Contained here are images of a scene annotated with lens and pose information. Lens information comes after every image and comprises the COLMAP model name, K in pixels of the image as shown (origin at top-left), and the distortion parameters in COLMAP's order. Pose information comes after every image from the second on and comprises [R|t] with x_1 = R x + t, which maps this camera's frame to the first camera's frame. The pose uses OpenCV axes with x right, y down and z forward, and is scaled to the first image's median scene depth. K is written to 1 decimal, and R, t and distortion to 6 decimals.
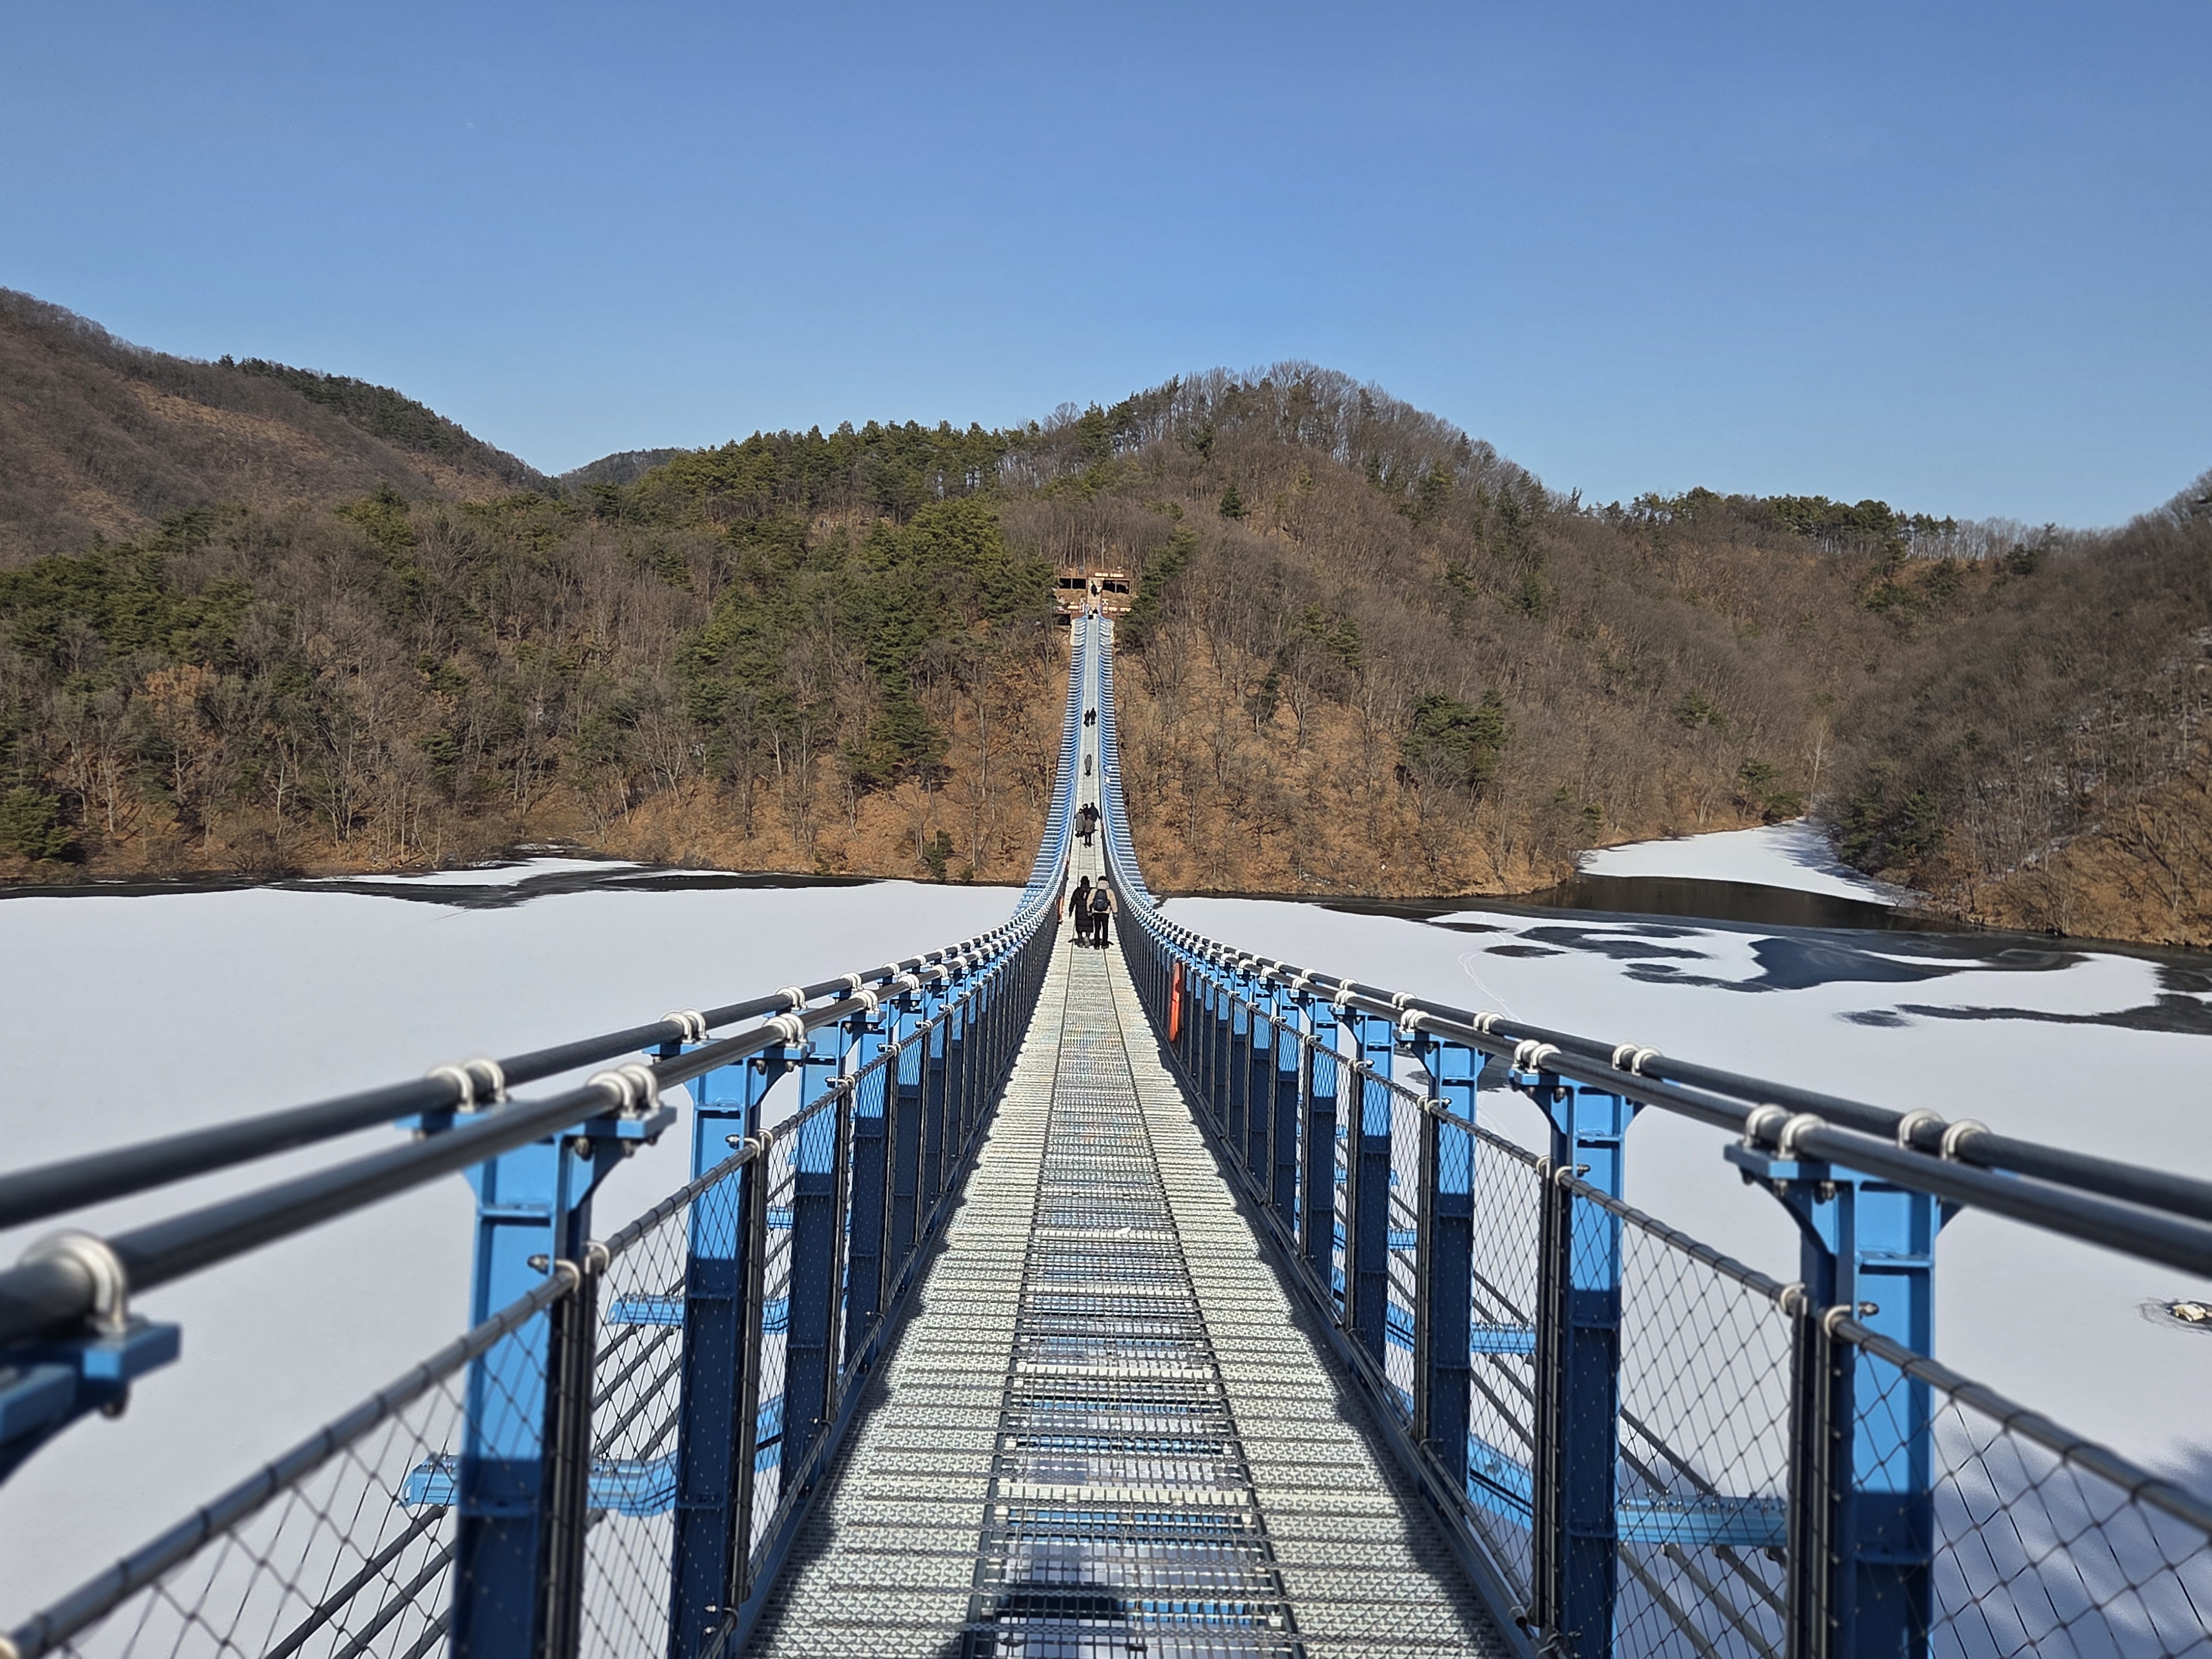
lens RADIAL K [[2046.5, 0, 1106.0], [0, 2046.5, 829.5], [0, 0, 1]] dist [0.080518, -0.067351]
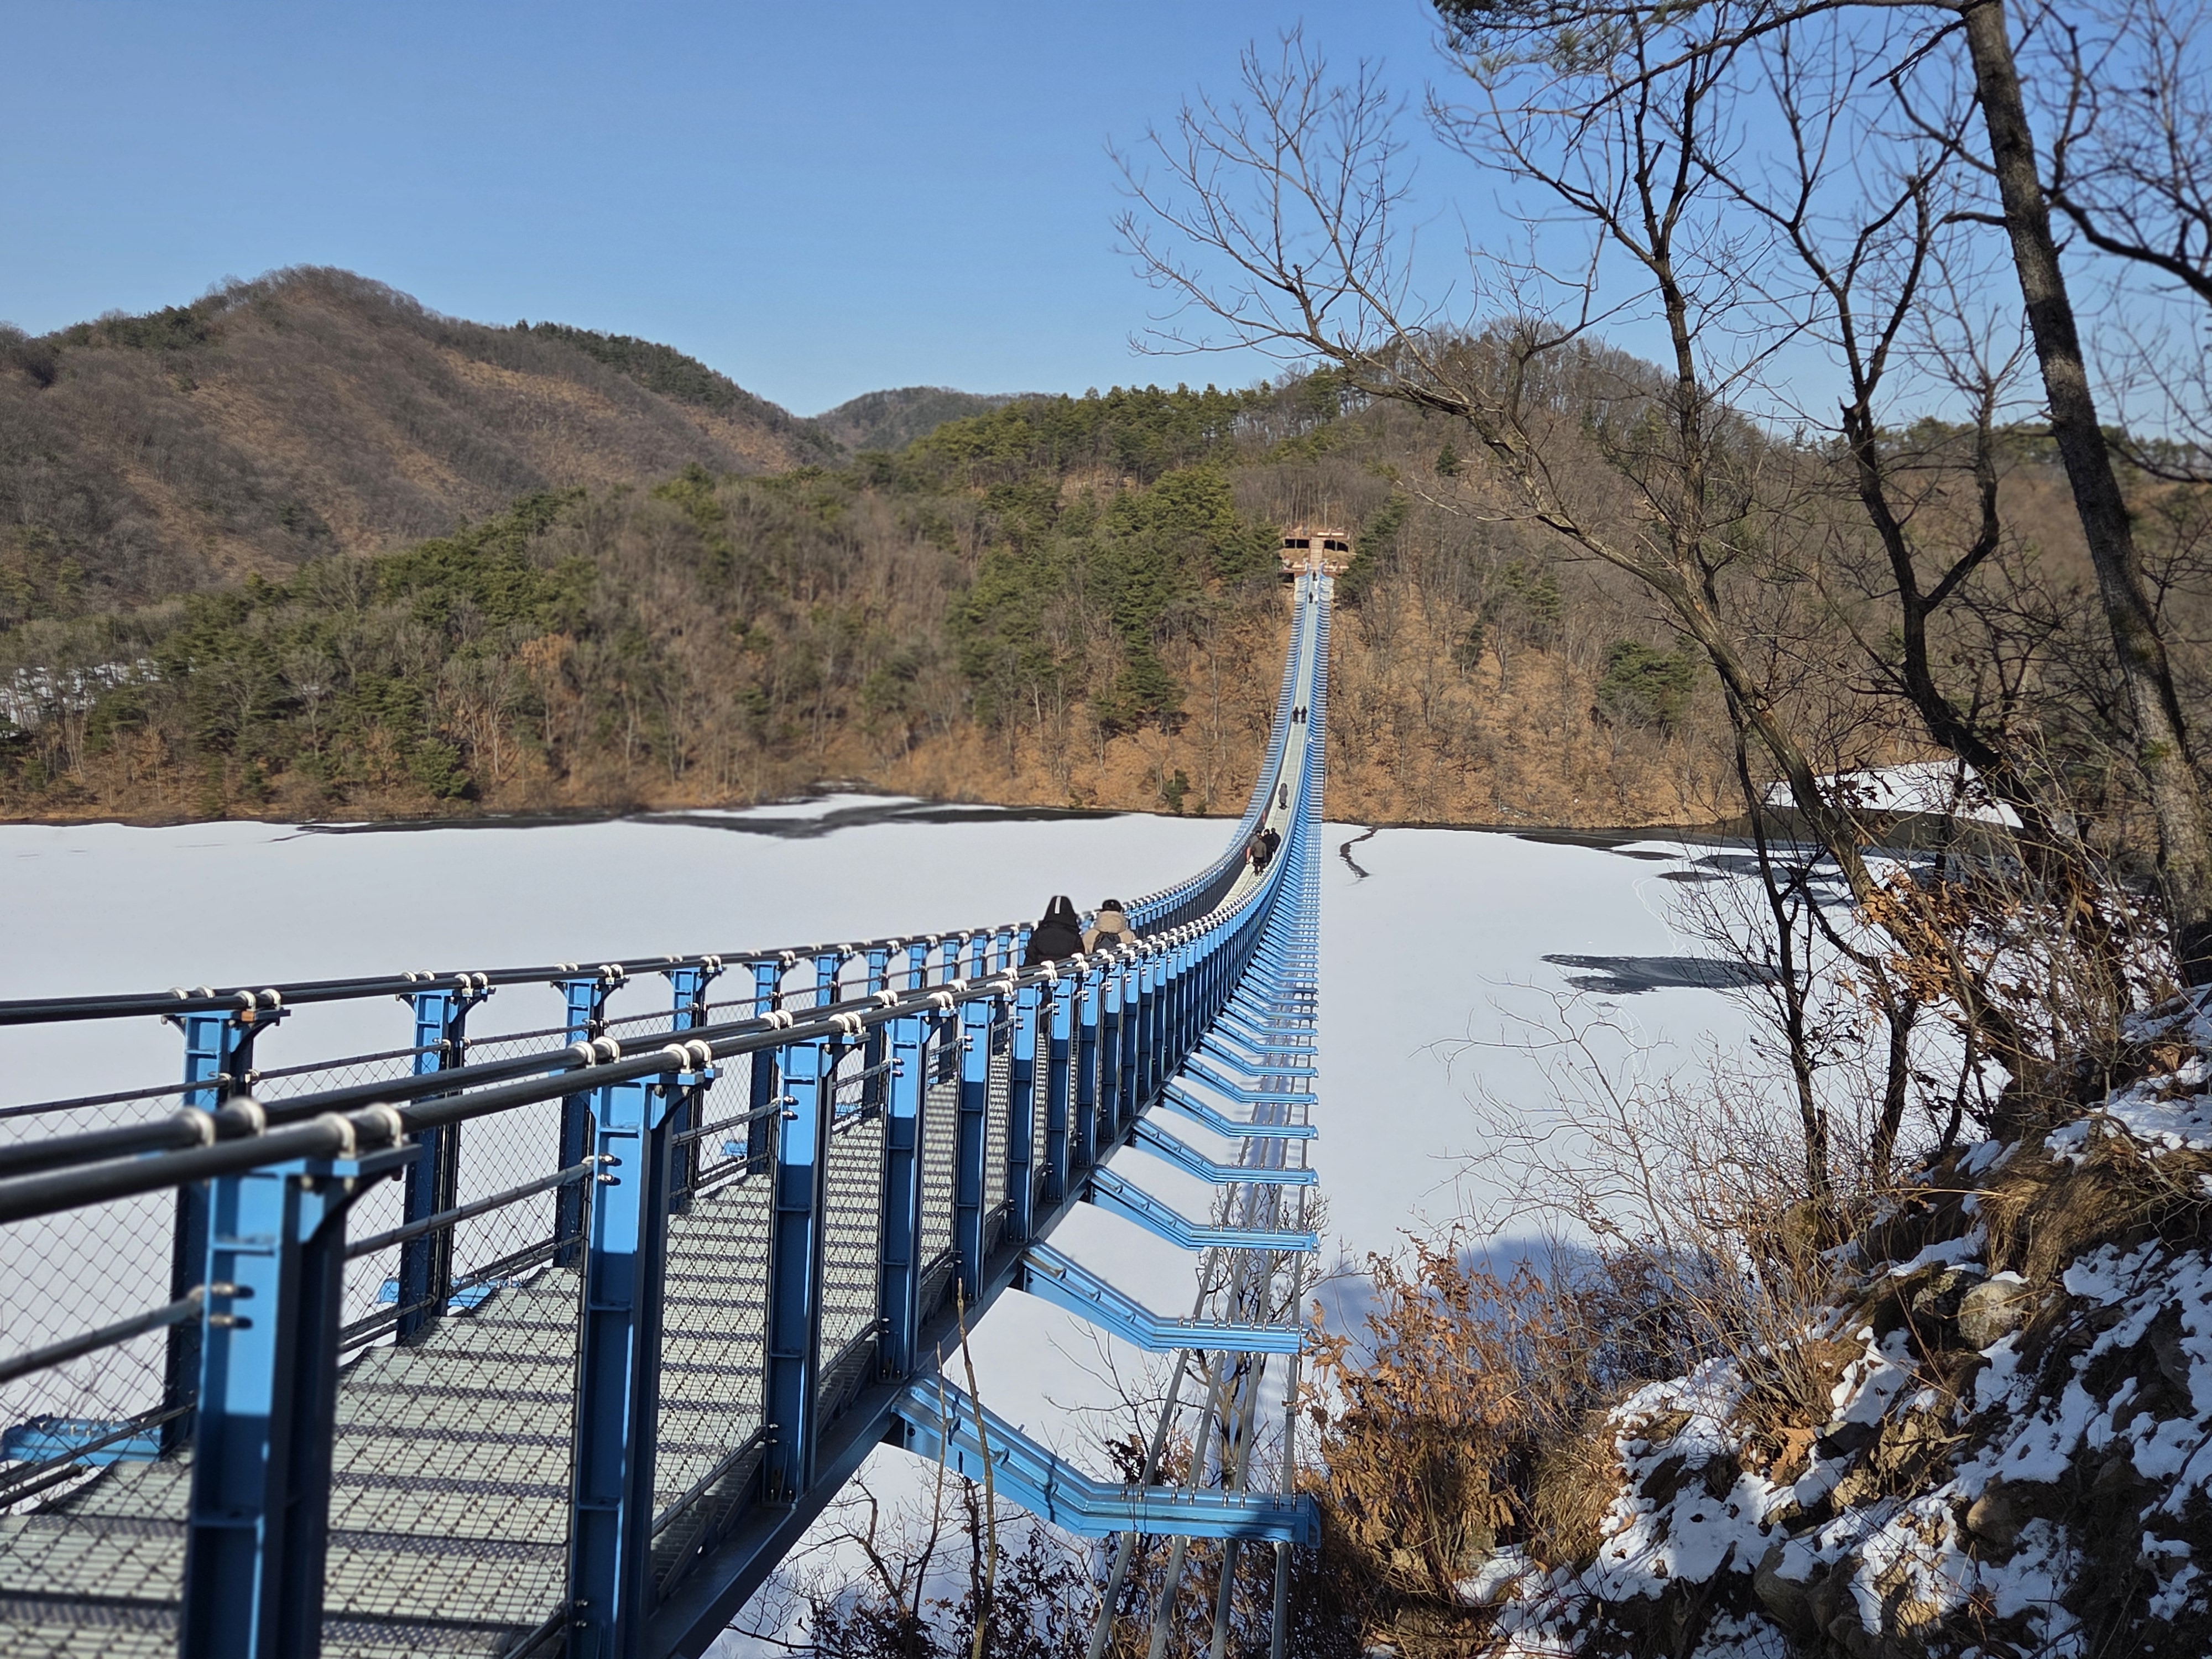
lens RADIAL K [[2046.5, 0, 1106.0], [0, 2046.5, 829.5], [0, 0, 1]] dist [0.080518, -0.067351]
pose [[0.993142, -0.000278, -0.116912, 0.011438], [0.004753, 0.999266, 0.038003, -0.008809], [0.116816, -0.038298, 0.992415, -0.125204]]
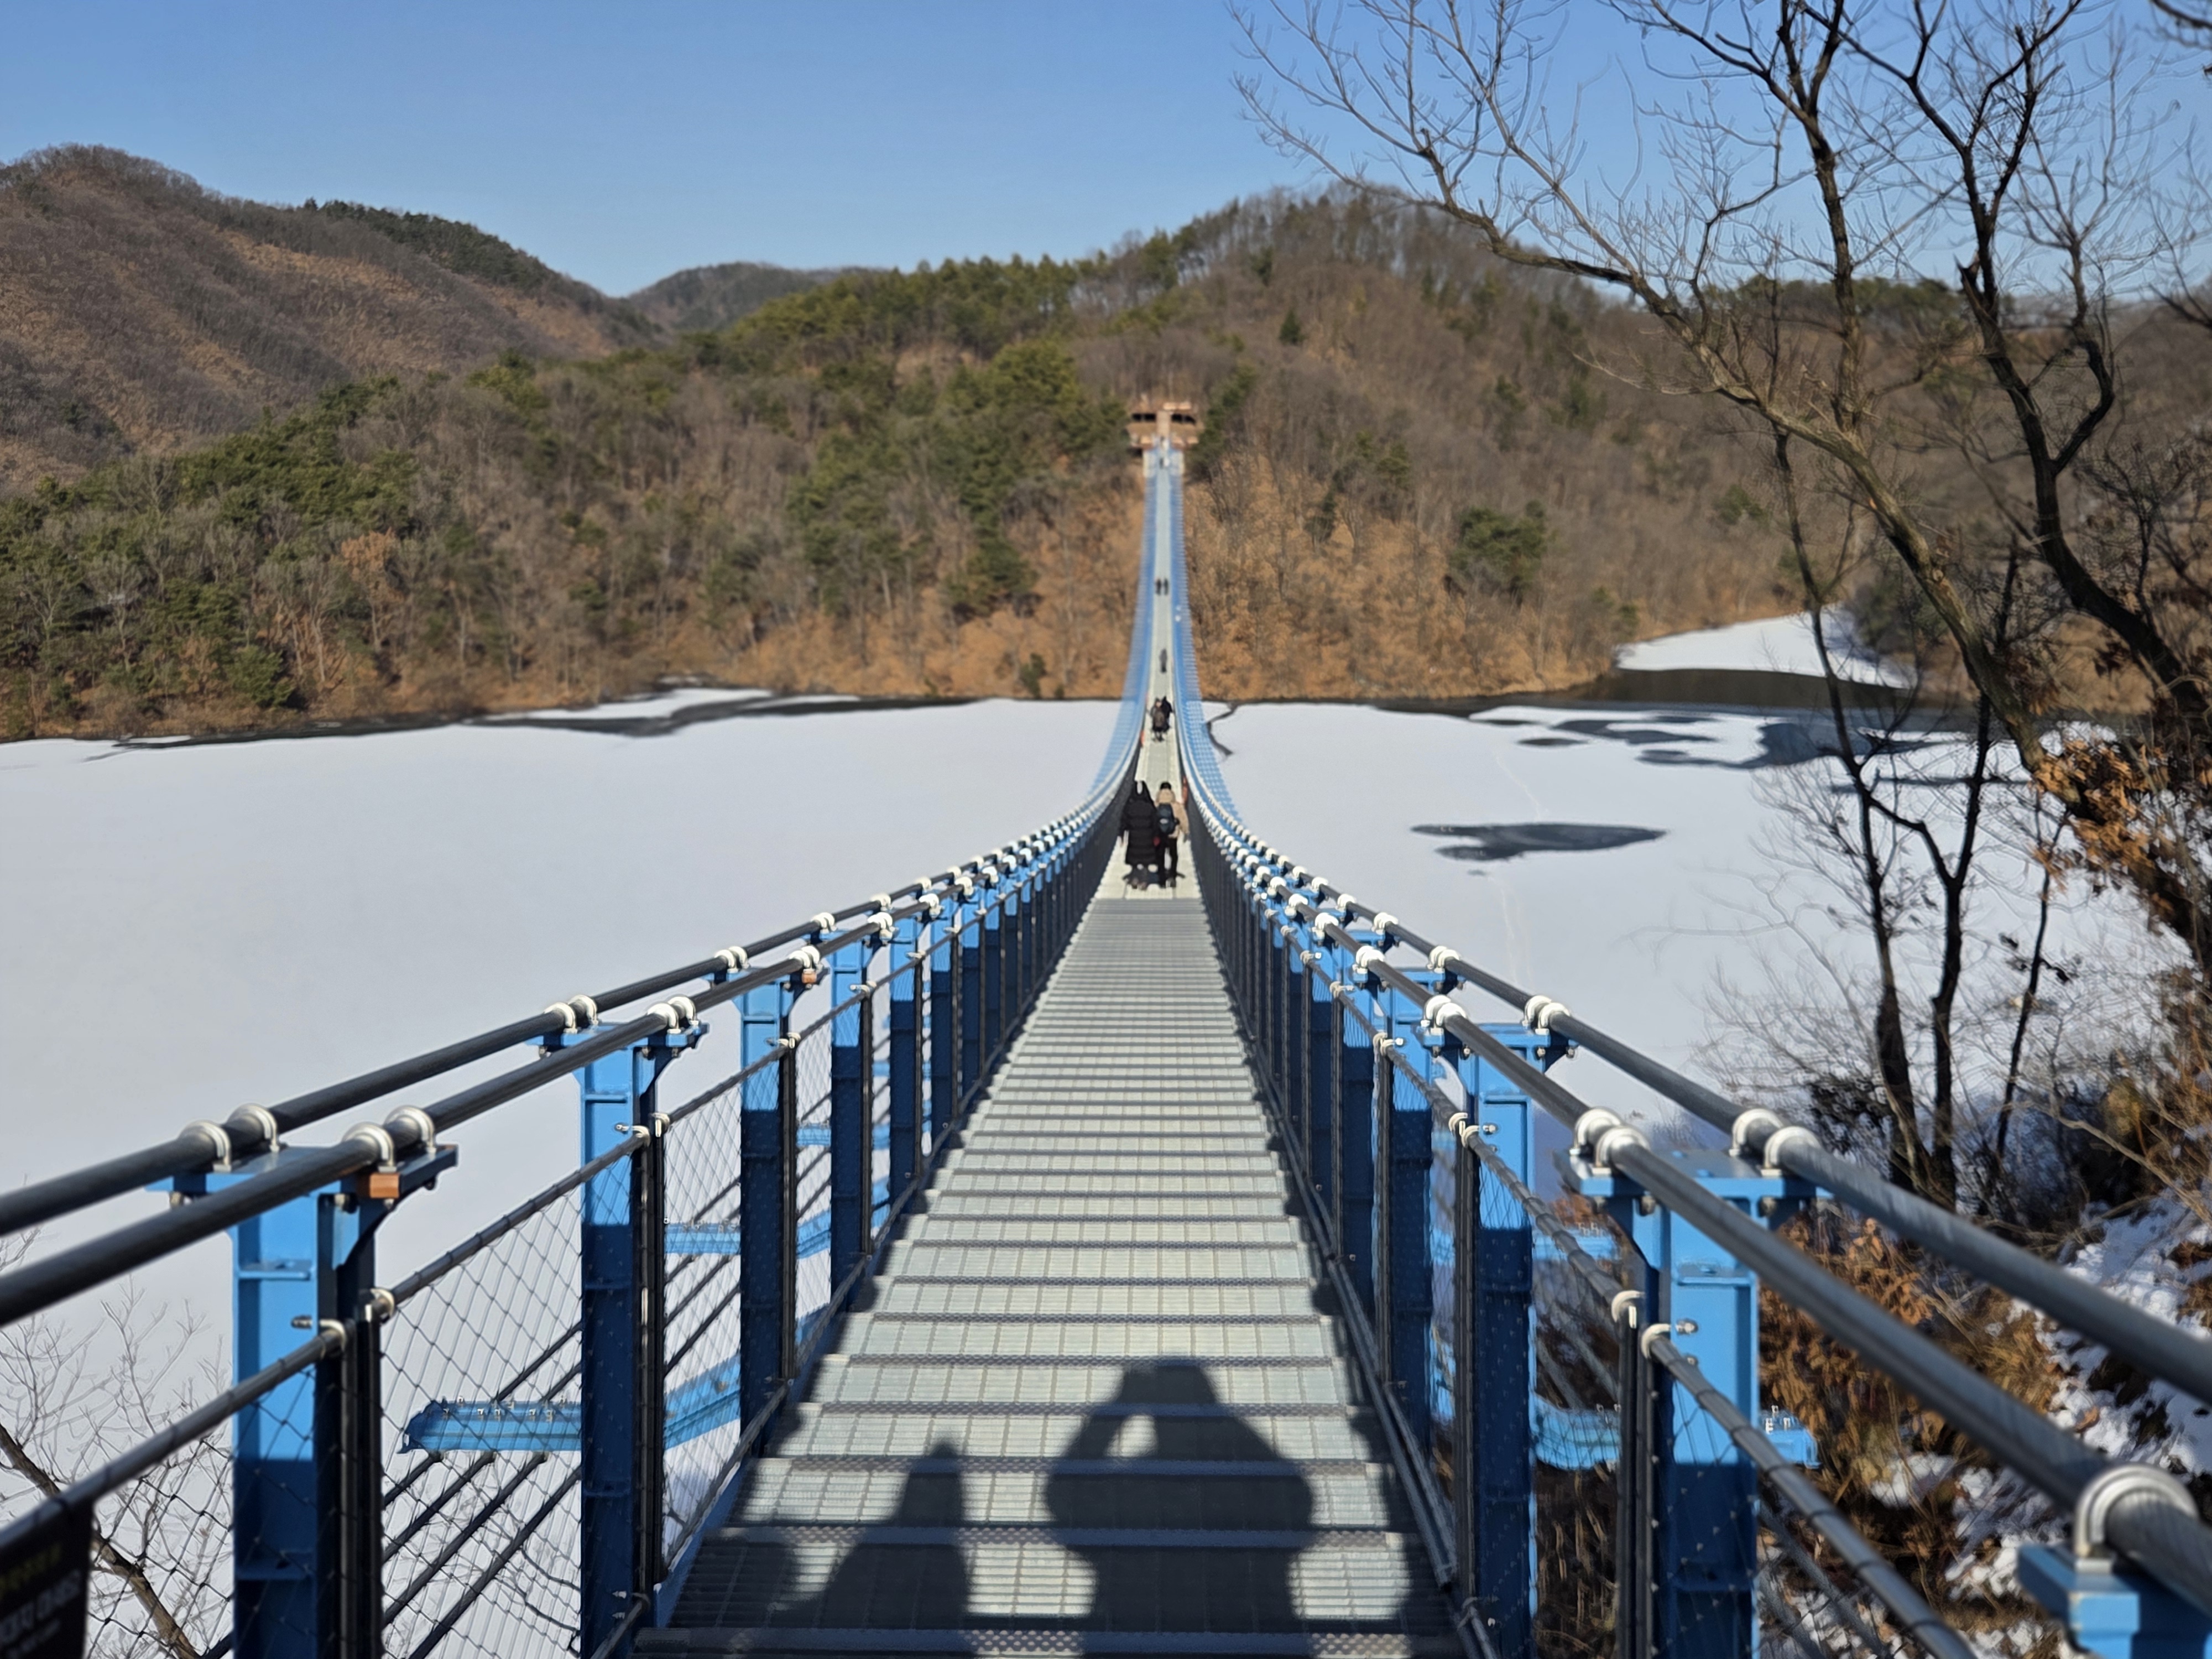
lens RADIAL K [[2073.6, 0, 1106.0], [0, 2073.6, 829.5], [0, 0, 1]] dist [0.062578, -0.063475]
pose [[0.998515, -0.034212, -0.042396, 0.003069], [0.038138, 0.994695, 0.095541, -0.009372], [0.038902, -0.097016, 0.994522, -0.124568]]
